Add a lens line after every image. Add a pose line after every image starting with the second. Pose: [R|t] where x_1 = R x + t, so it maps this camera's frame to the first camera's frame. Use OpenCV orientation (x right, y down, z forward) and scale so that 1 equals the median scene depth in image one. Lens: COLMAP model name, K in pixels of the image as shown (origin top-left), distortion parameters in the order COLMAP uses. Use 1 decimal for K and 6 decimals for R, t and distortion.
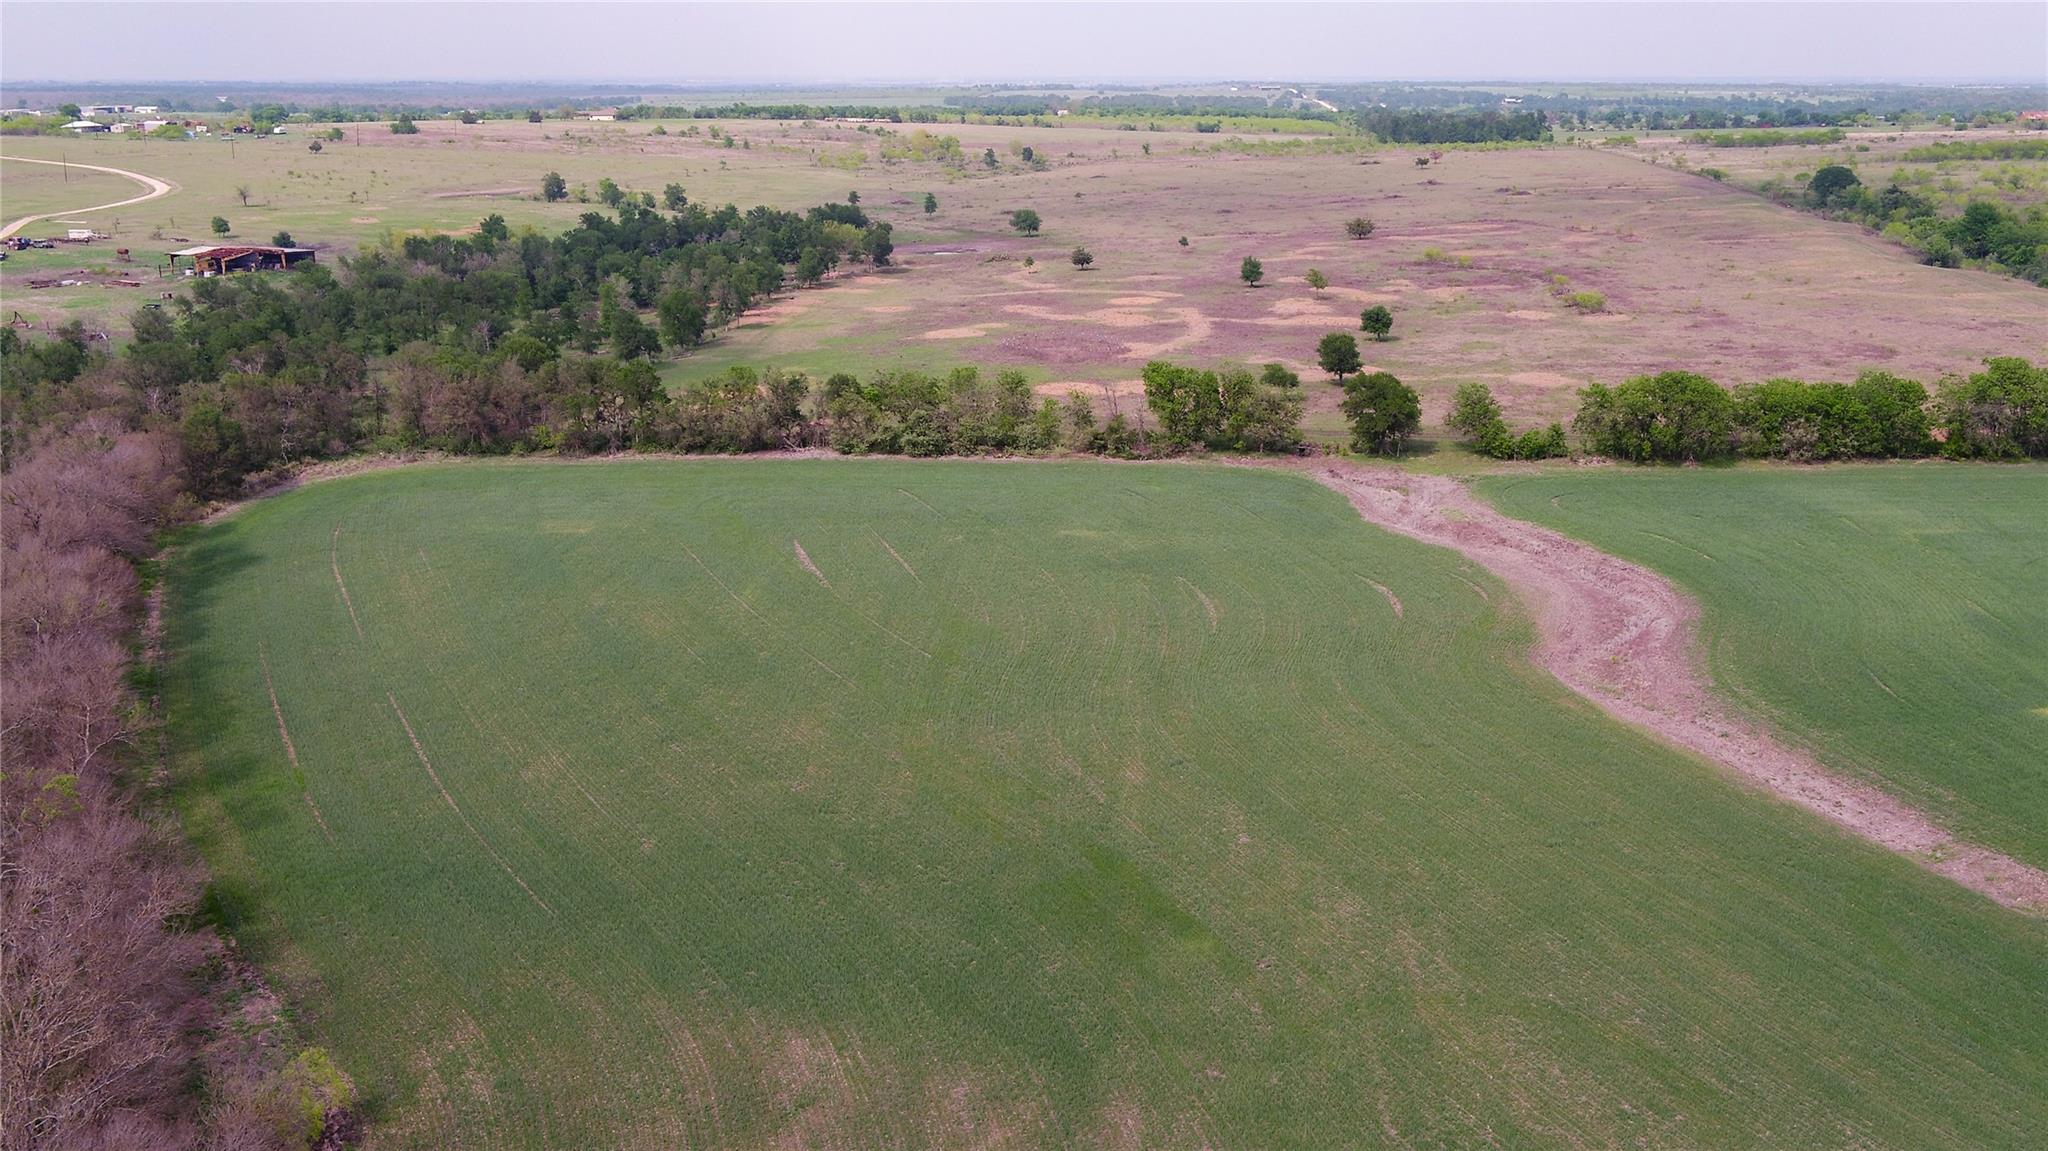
lens RADIAL K [[1815.6, 0, 1024.0], [0, 1815.6, 575.5], [0, 0, 1]] dist [-0.010929, 0.000698]
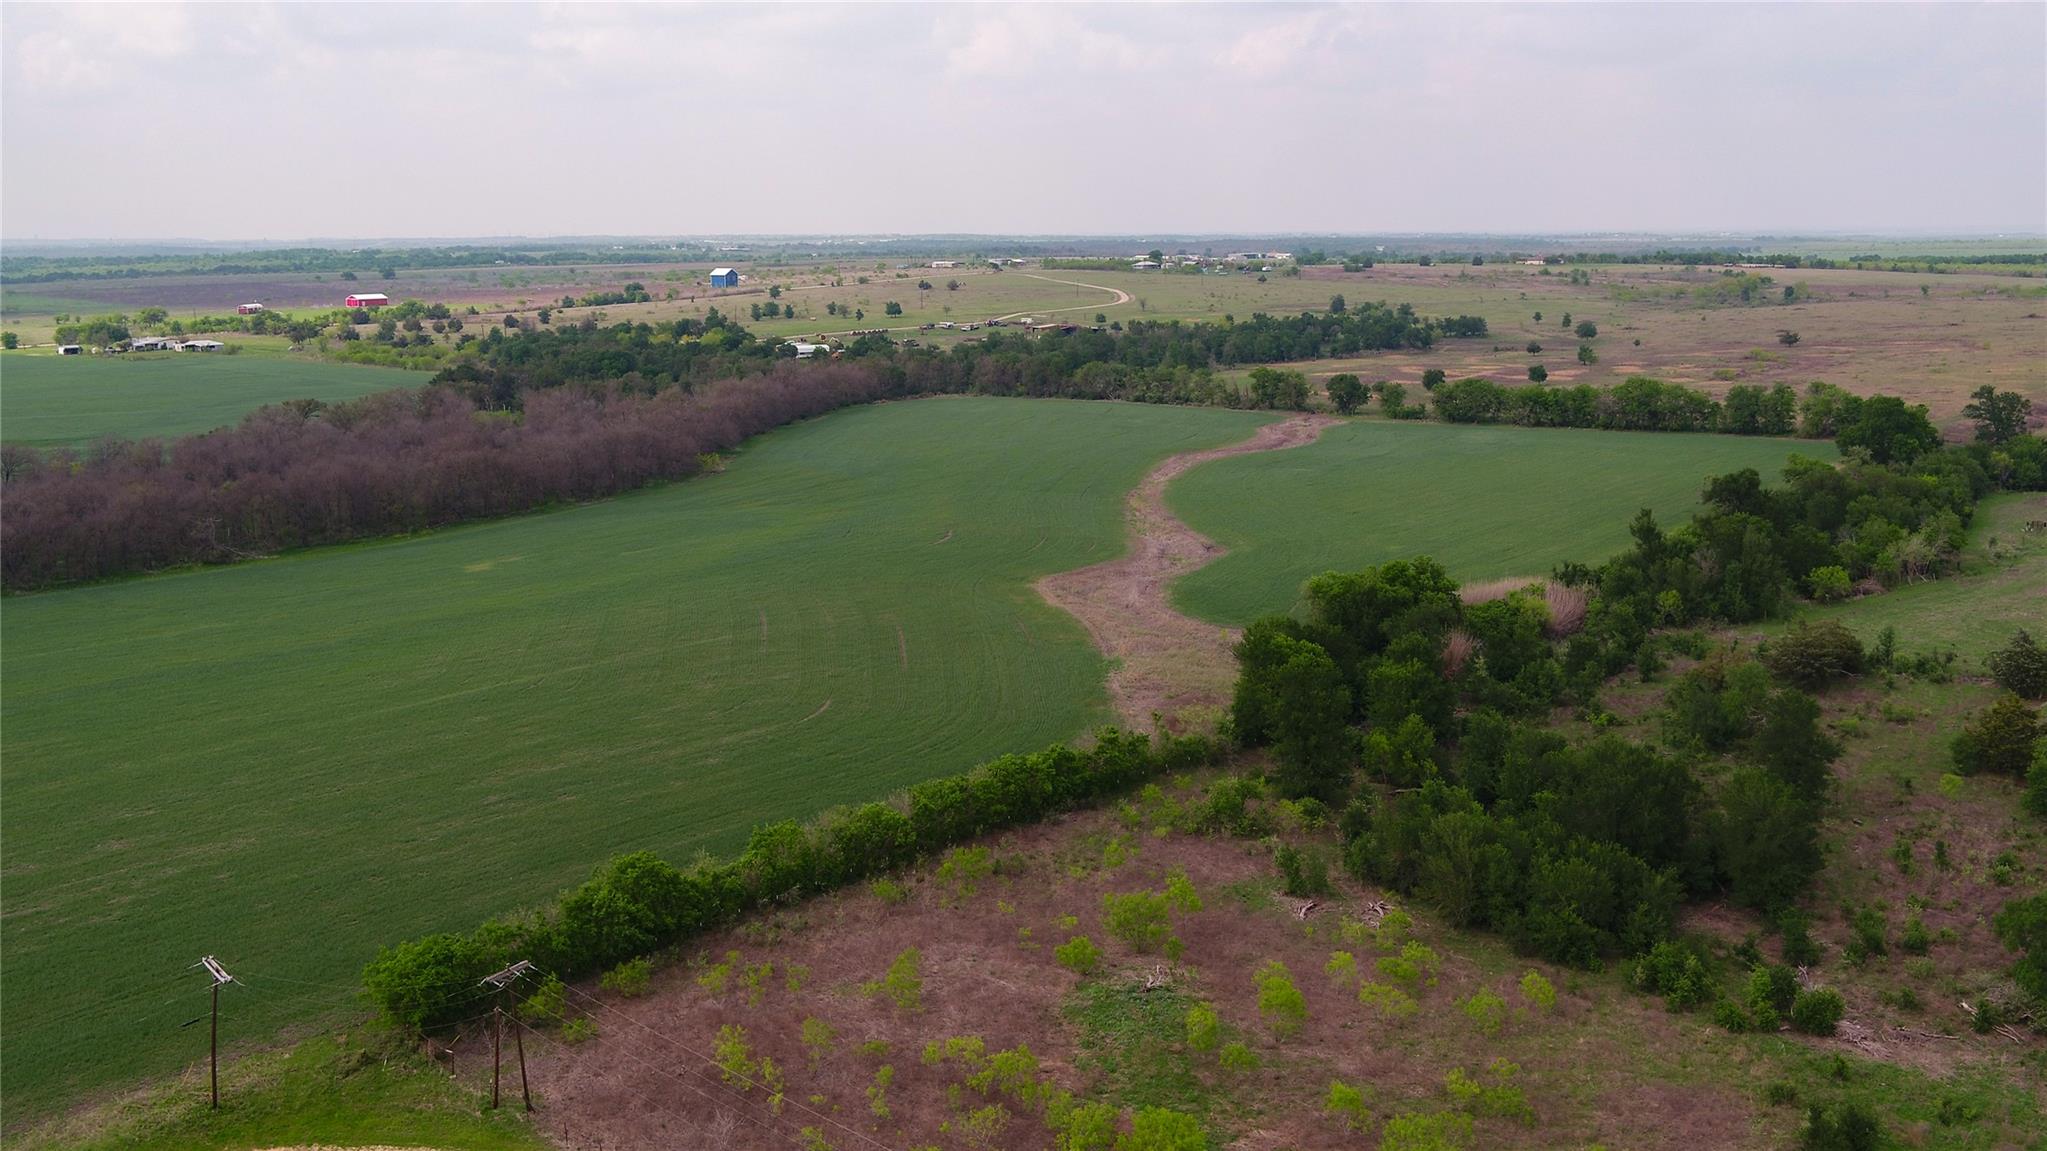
lens RADIAL K [[1814.7, 0, 1023.5], [0, 1814.7, 575.5], [0, 0, 1]] dist [-0.010929, 0.000698]
pose [[0.801308, 0.105750, -0.588832, 1.129506], [-0.151966, 0.987949, -0.029373, 0.227648], [0.578630, 0.113019, 0.807722, -0.836522]]
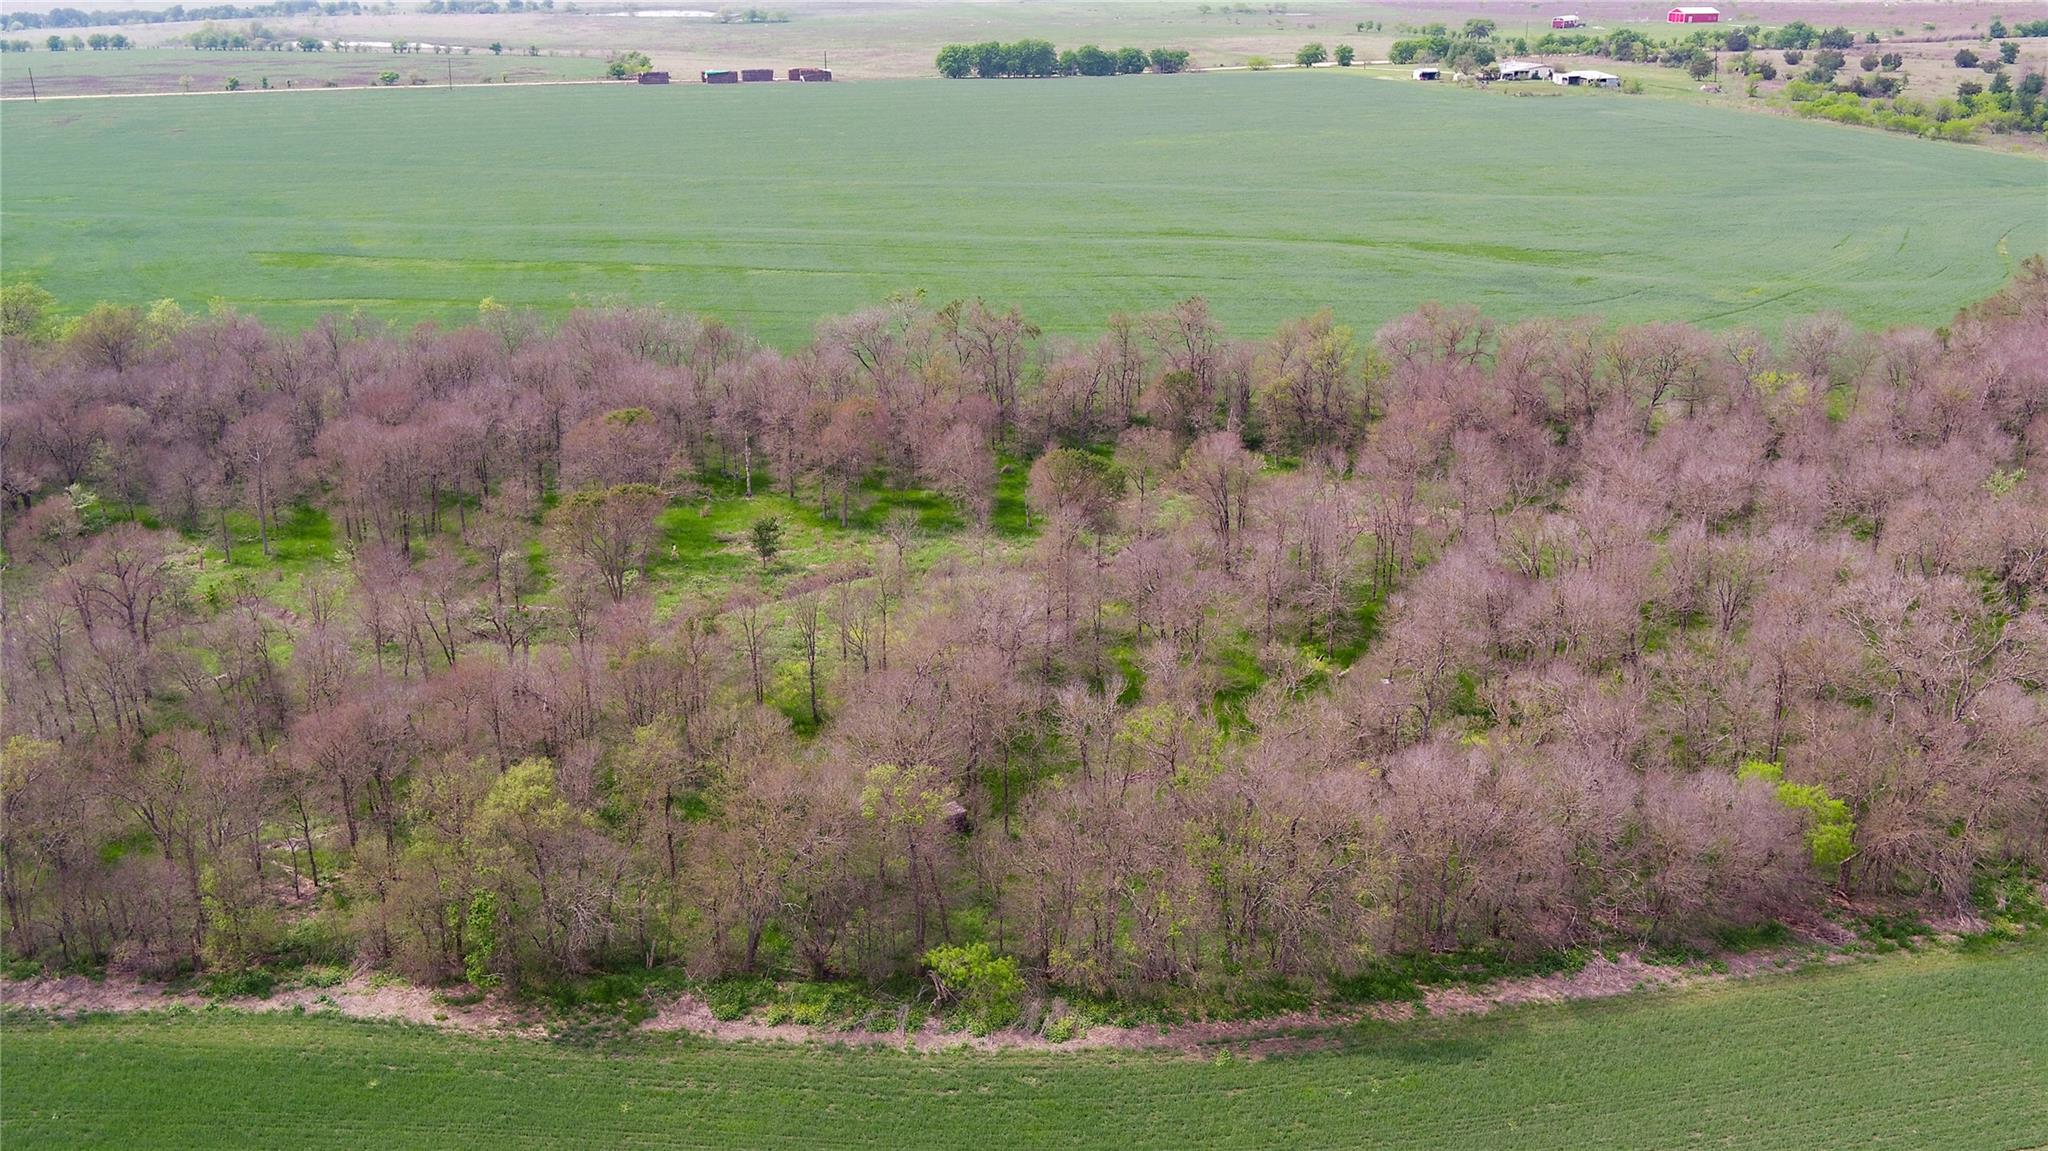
lens RADIAL K [[1740.7, 0, 1024.0], [0, 1740.7, 575.5], [0, 0, 1]] dist [-0.005965, 0.005455]
pose [[0.321636, 0.329227, -0.887784, 0.139102], [-0.255159, 0.933056, 0.253574, 0.182356], [0.911836, 0.144968, 0.384109, -0.659260]]
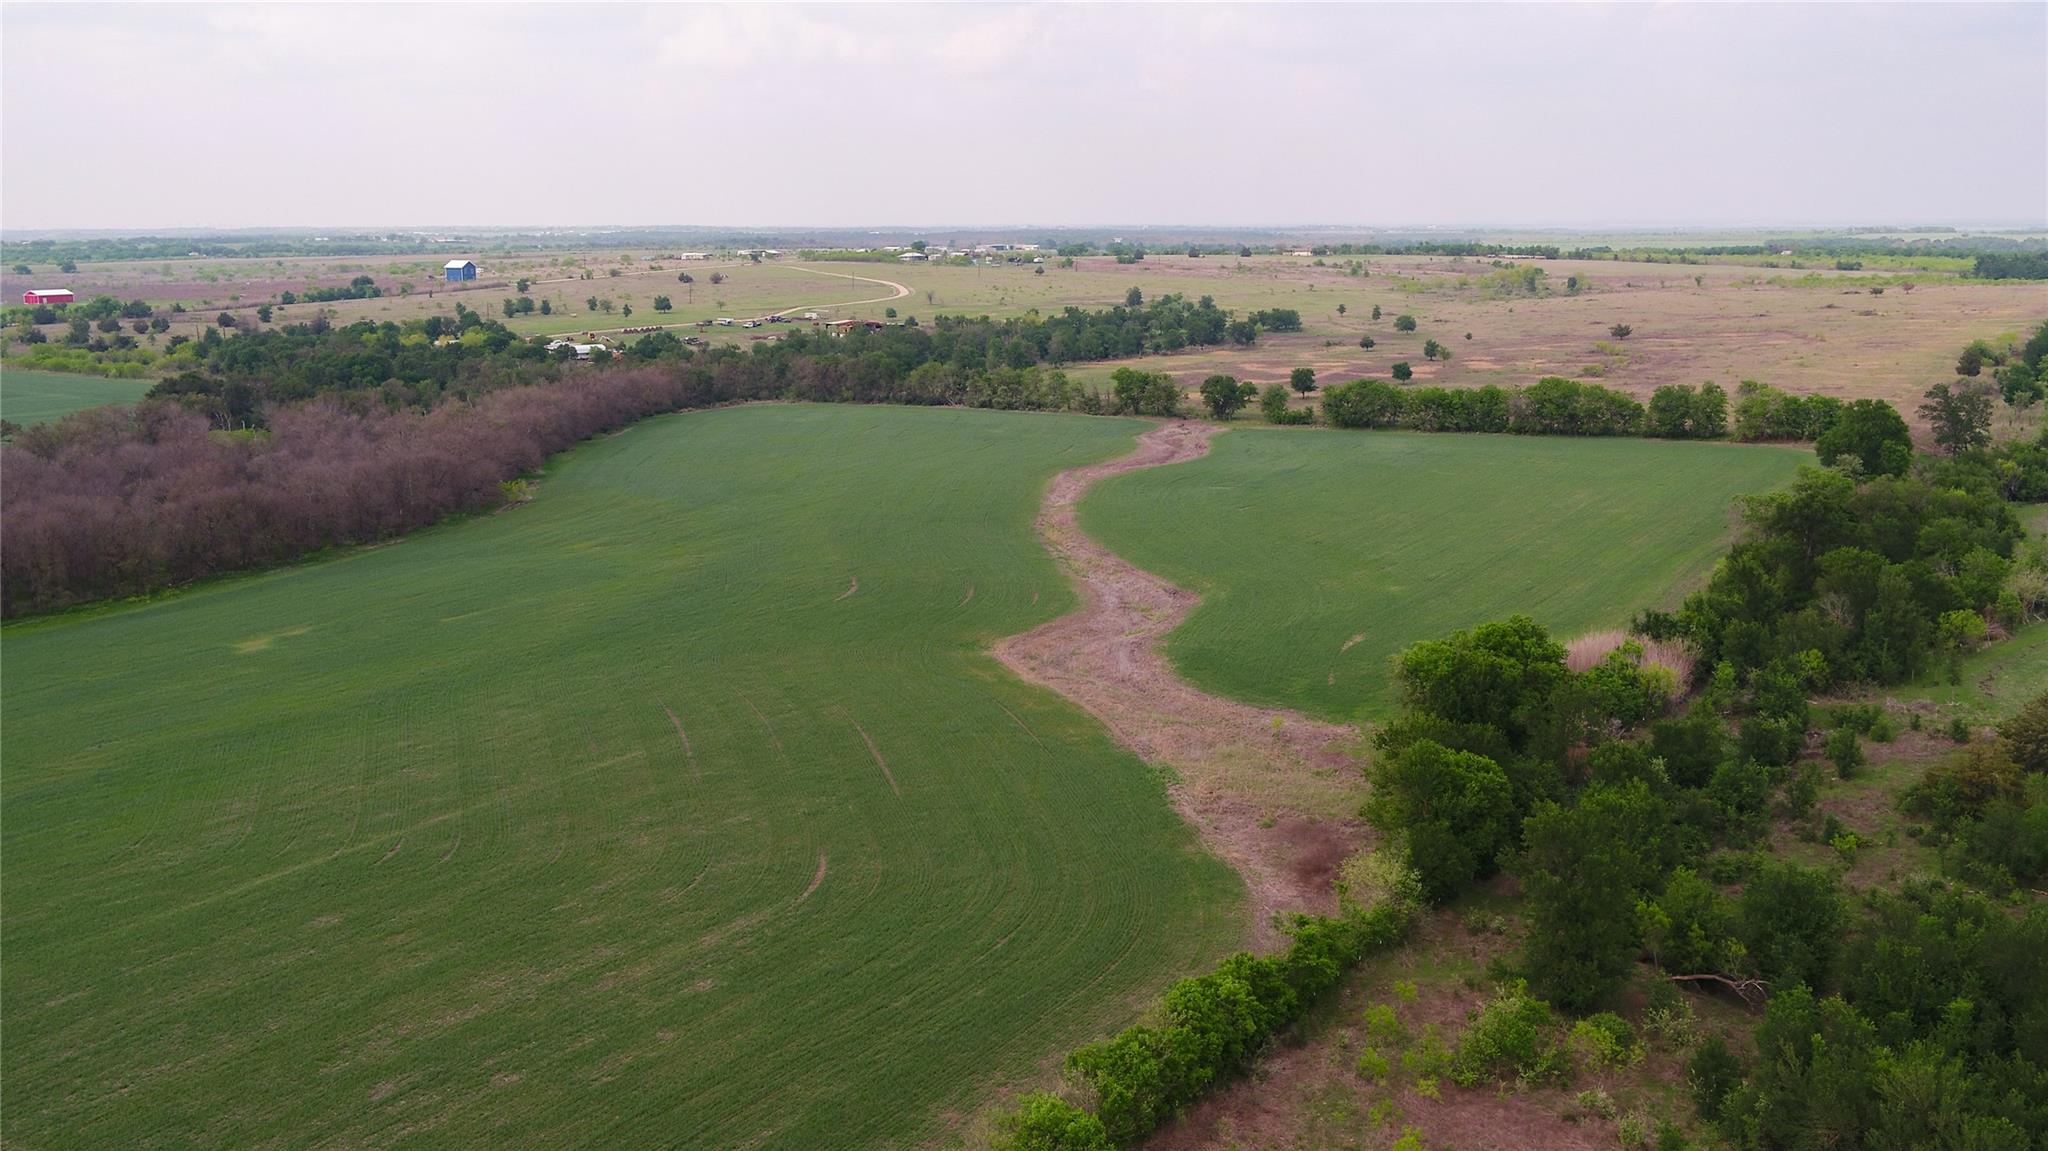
lens RADIAL K [[1815.6, 0, 1024.0], [0, 1815.6, 575.5], [0, 0, 1]] dist [-0.010929, 0.000698]
pose [[0.882032, 0.086030, -0.463269, 0.891276], [-0.120668, 0.991645, -0.045592, 0.199352], [0.455477, 0.096116, 0.885044, -0.712031]]
